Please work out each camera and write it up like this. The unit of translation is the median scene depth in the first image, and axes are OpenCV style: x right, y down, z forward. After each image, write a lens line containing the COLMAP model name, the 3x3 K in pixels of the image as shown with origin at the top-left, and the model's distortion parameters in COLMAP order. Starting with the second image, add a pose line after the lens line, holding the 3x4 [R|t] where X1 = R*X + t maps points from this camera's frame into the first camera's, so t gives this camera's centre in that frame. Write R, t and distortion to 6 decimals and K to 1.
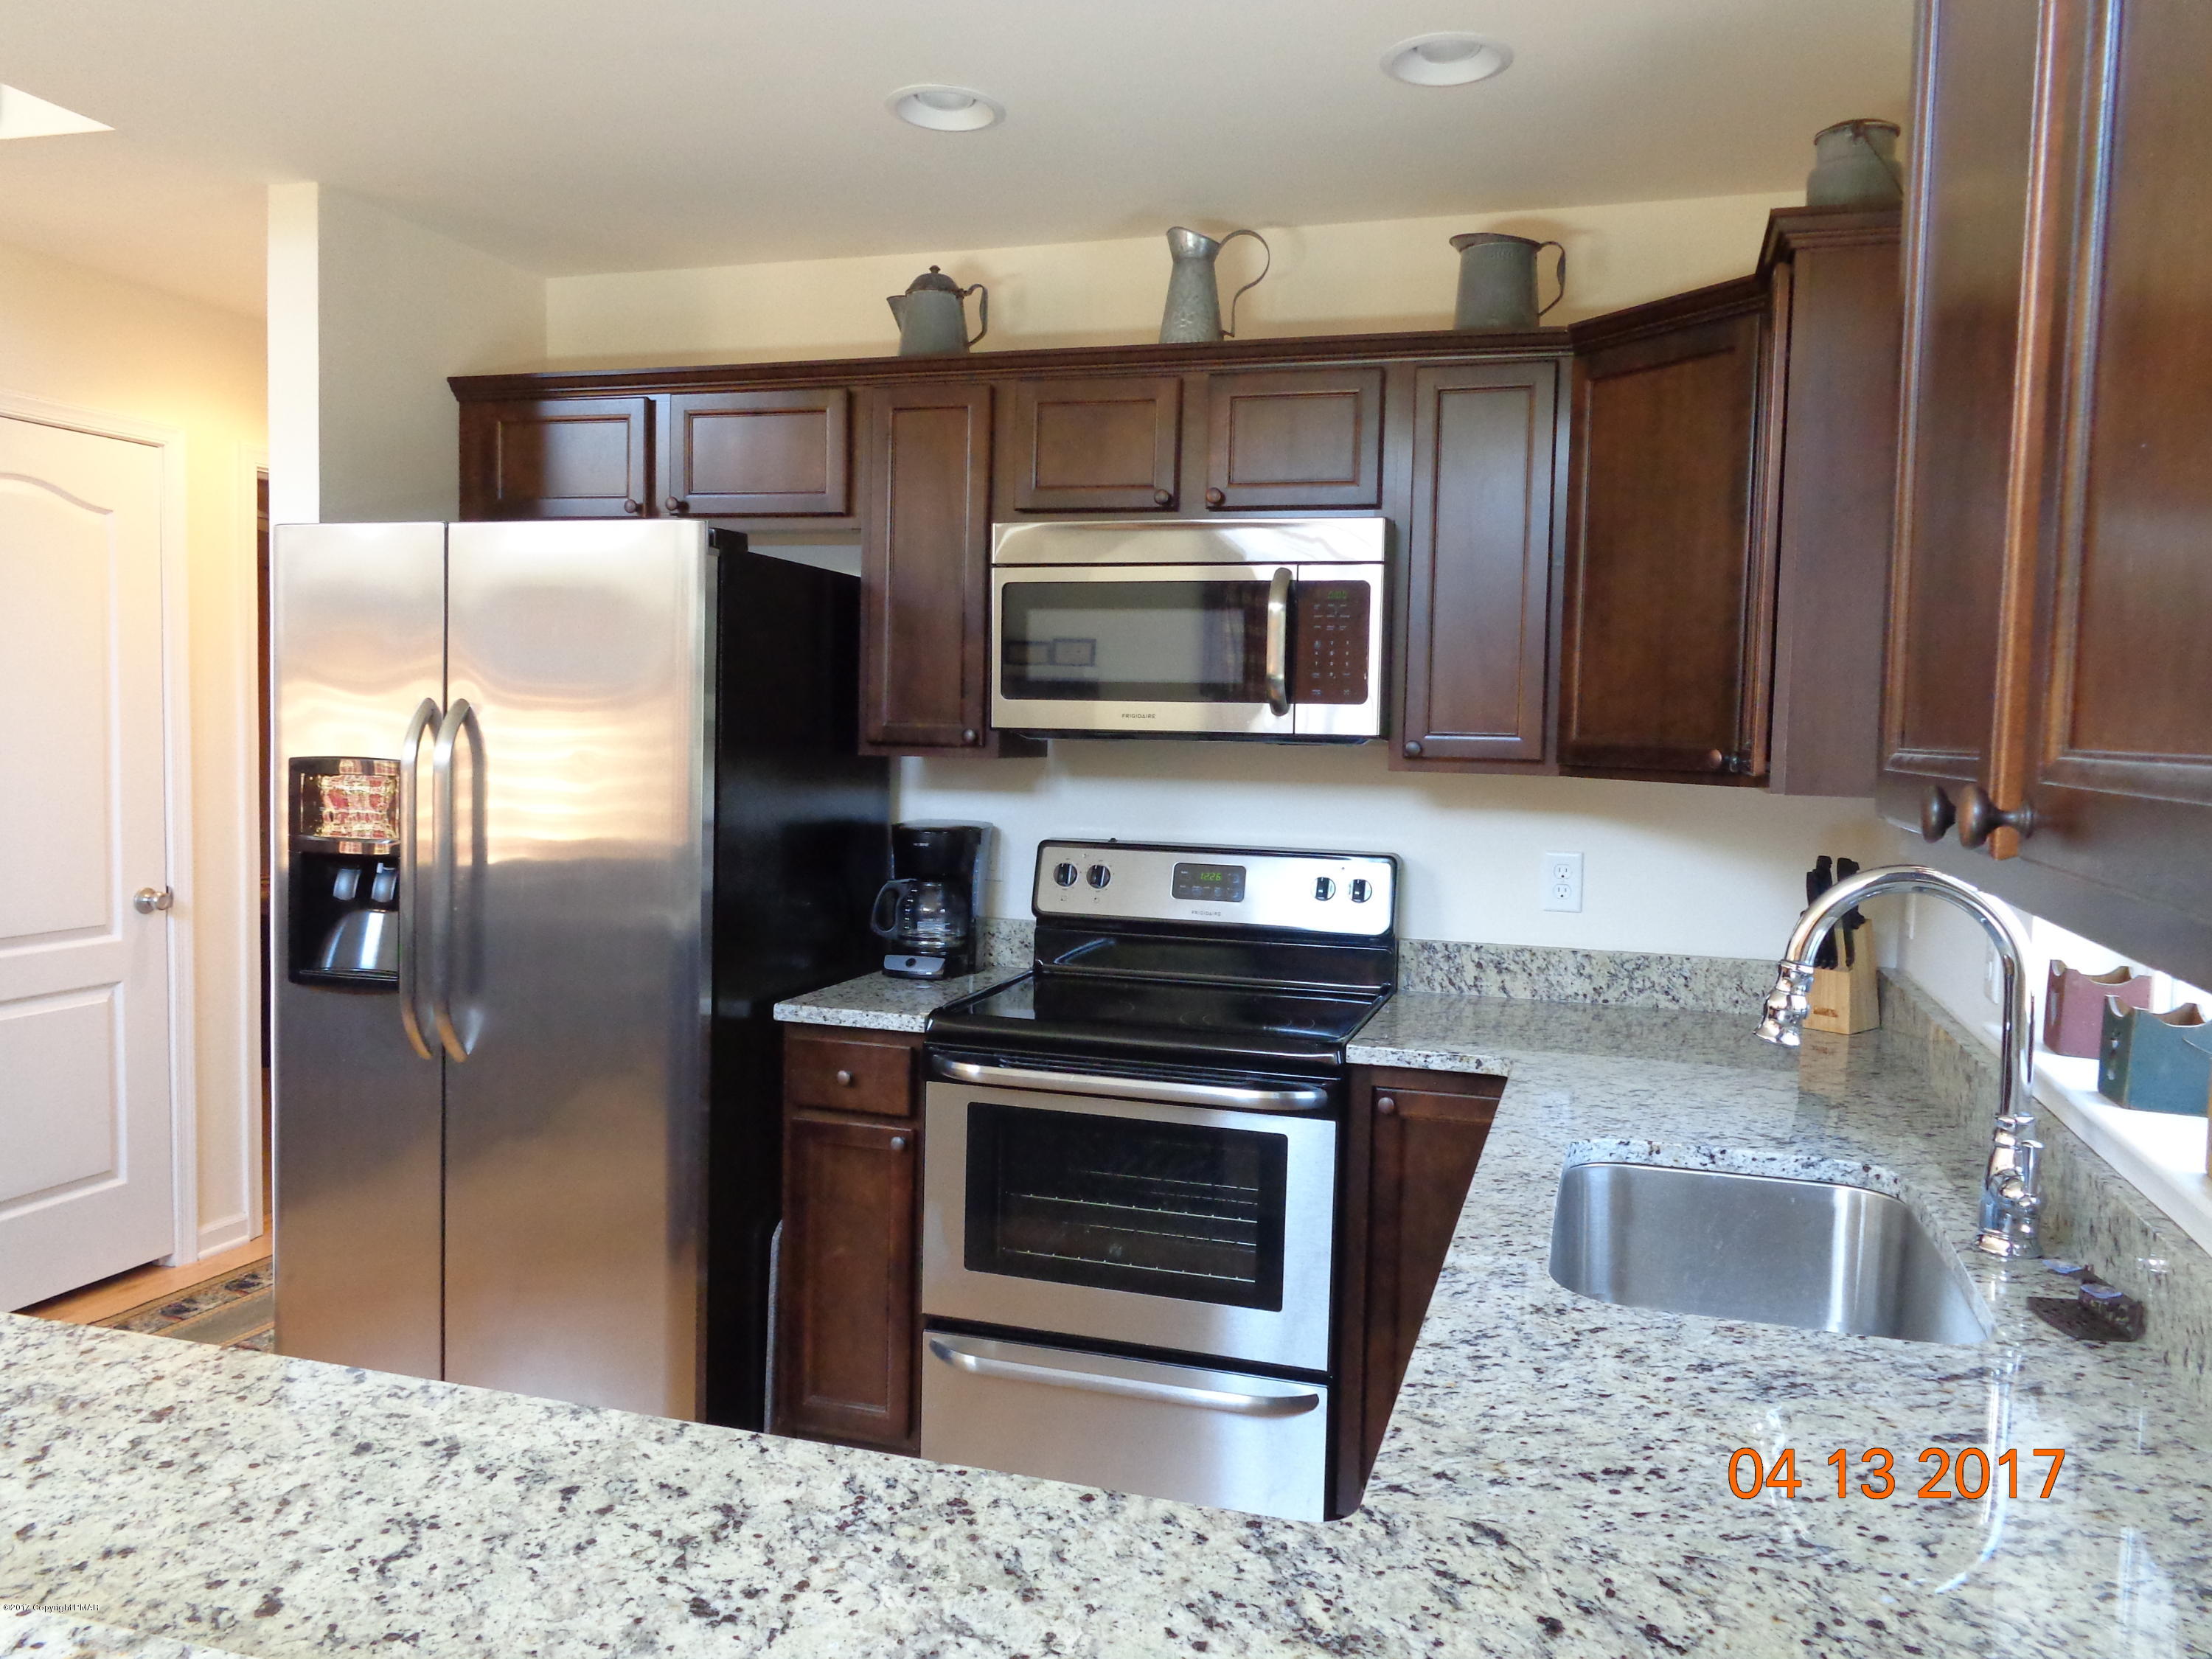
lens RADIAL K [[1666.4, 0, 1109.1], [0, 1666.4, 833.7], [0, 0, 1]] dist [-0.001613, 0.006786]
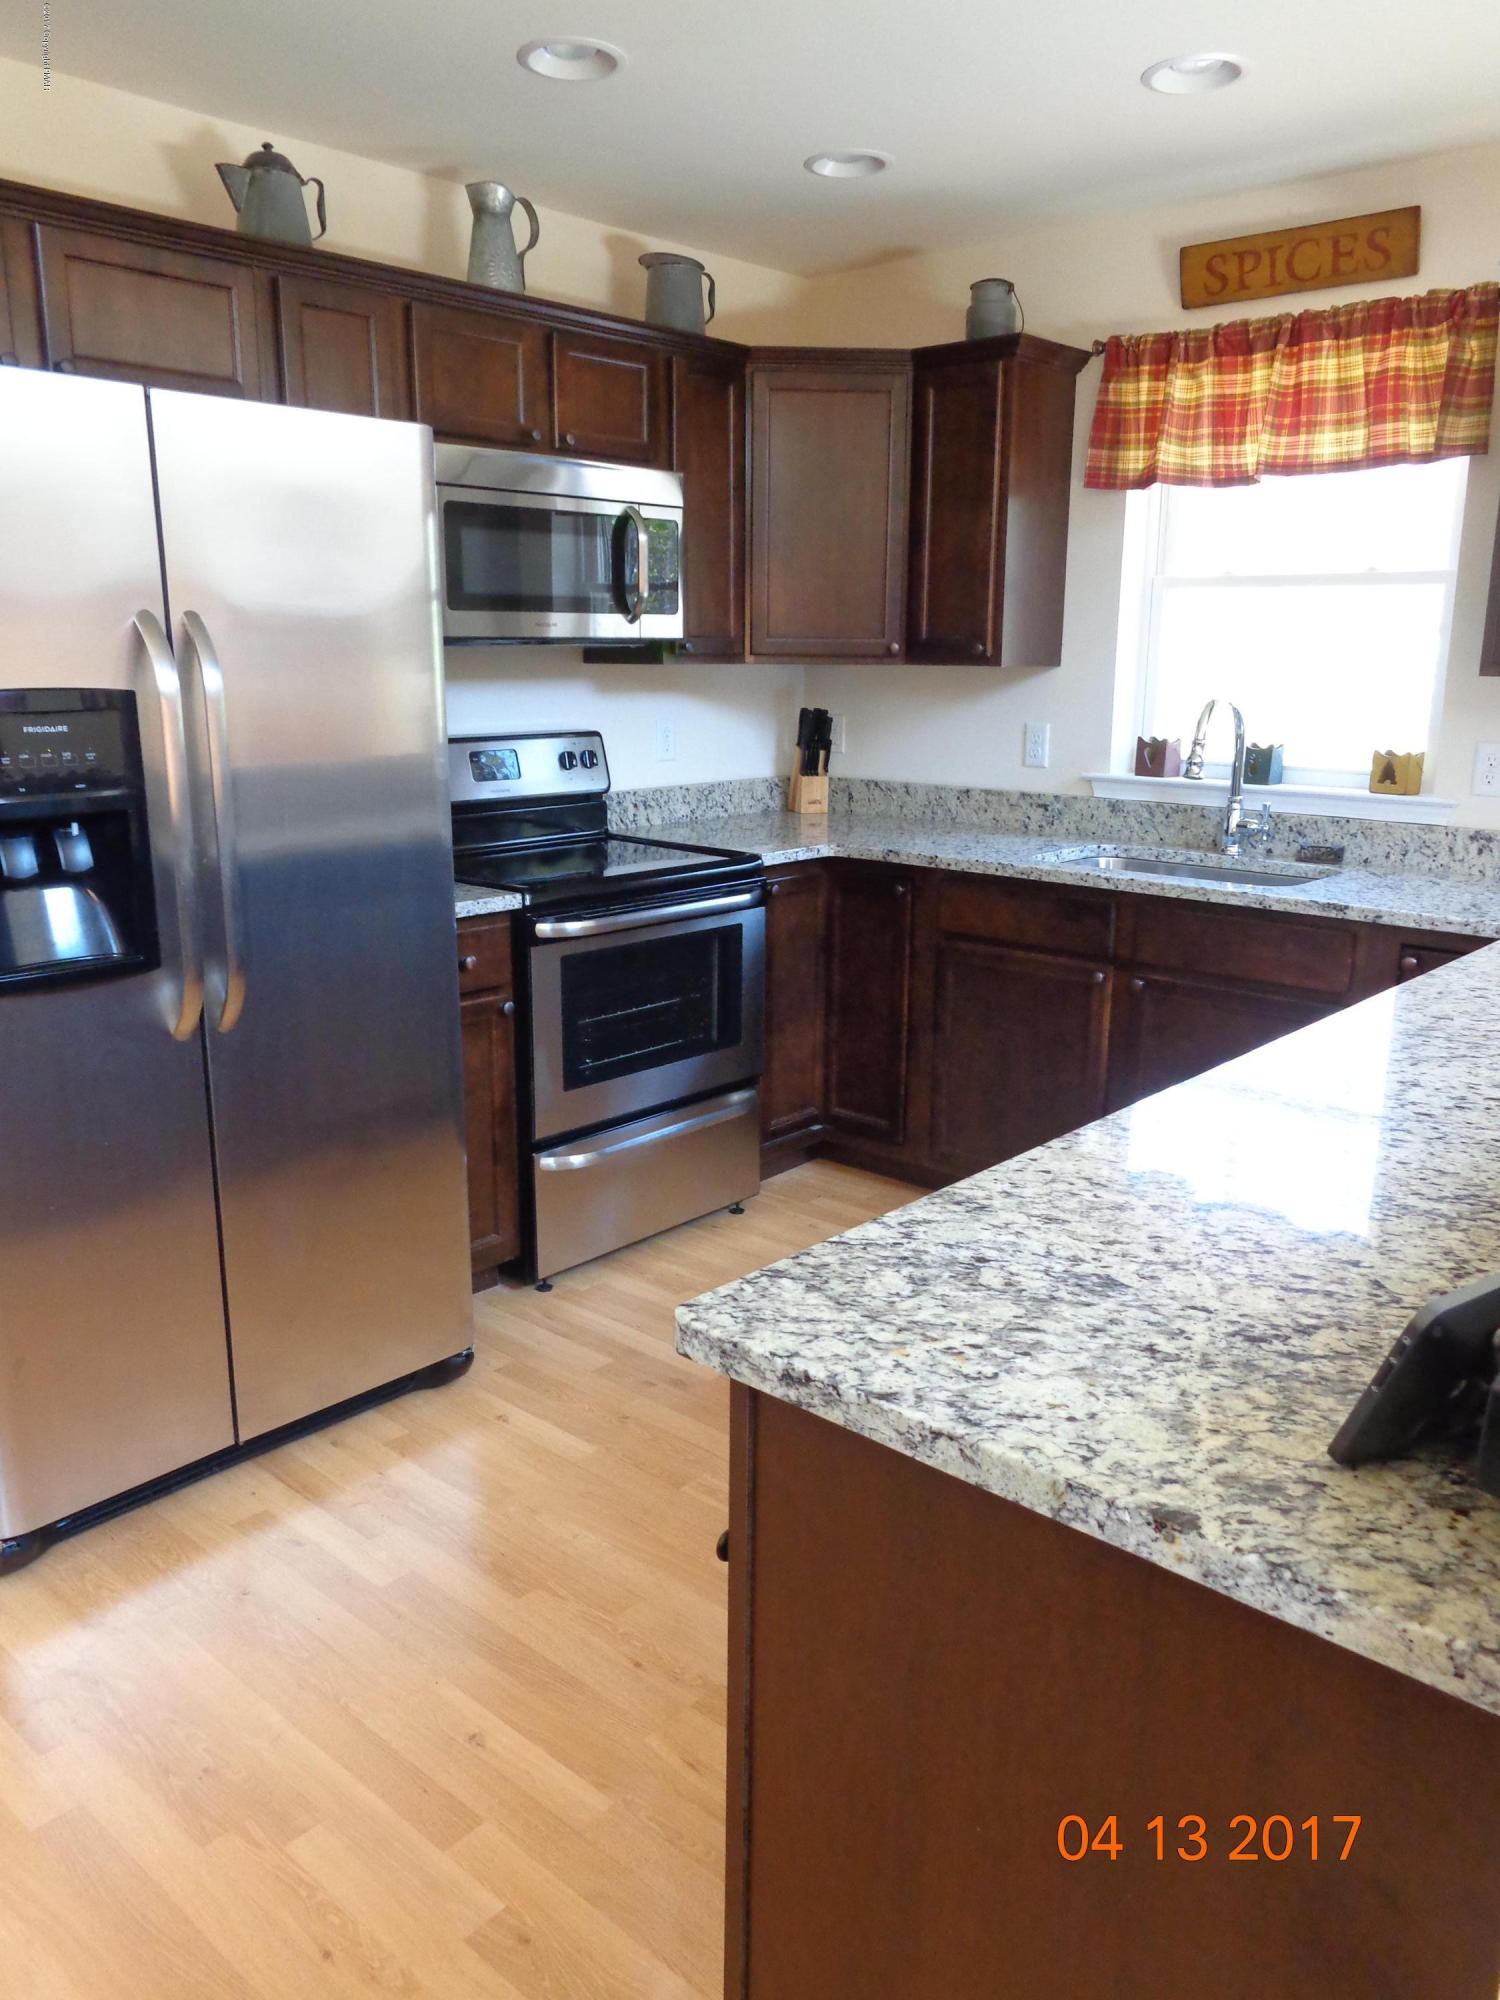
lens RADIAL K [[1506.7, 0, 749.3], [0, 1506.7, 1010.2], [0, 0, 1]] dist [-0.001613, 0.006786]
pose [[0.404287, -0.234179, 0.884145, -0.943021], [0.061574, 0.971443, 0.229146, -0.040461], [-0.912557, -0.038201, 0.407161, 0.401316]]
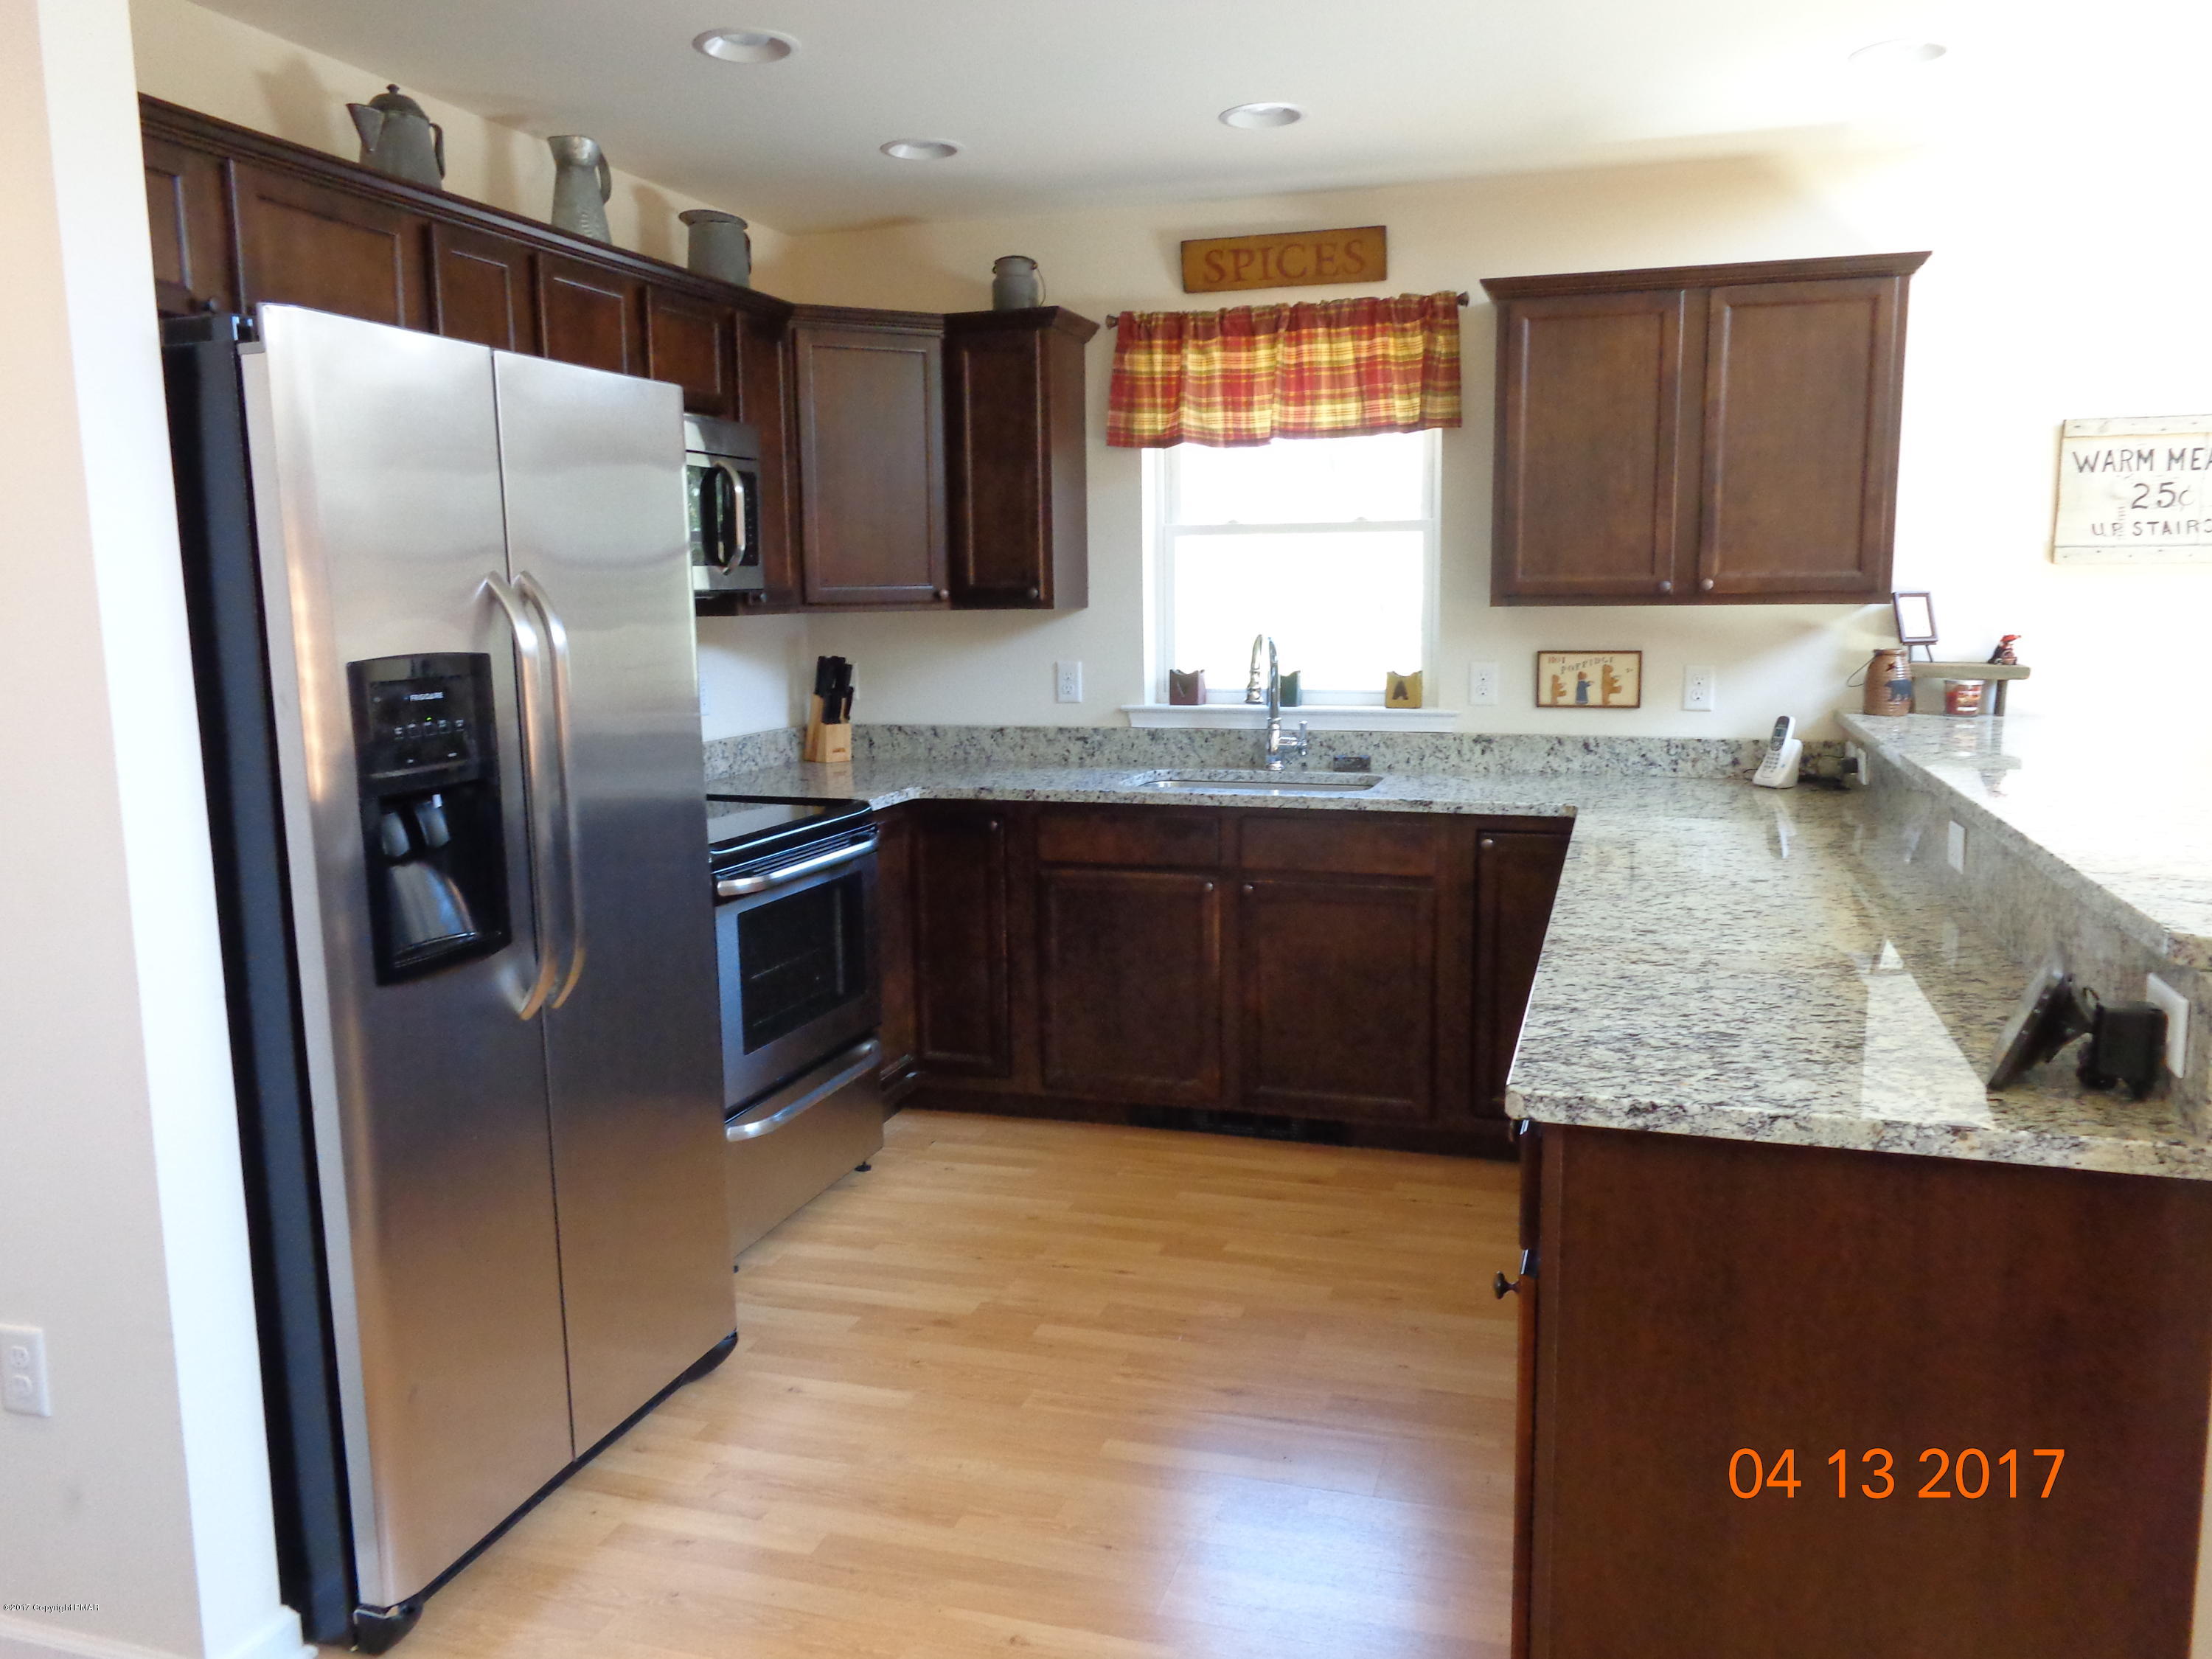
lens RADIAL K [[1666.4, 0, 1116.6], [0, 1666.4, 829.5], [0, 0, 1]] dist [-0.001613, 0.006786]
pose [[-0.010561, -0.166468, 0.985990, -1.153857], [0.078047, 0.982900, 0.166782, -0.066996], [-0.996894, 0.078715, 0.002612, 0.680710]]
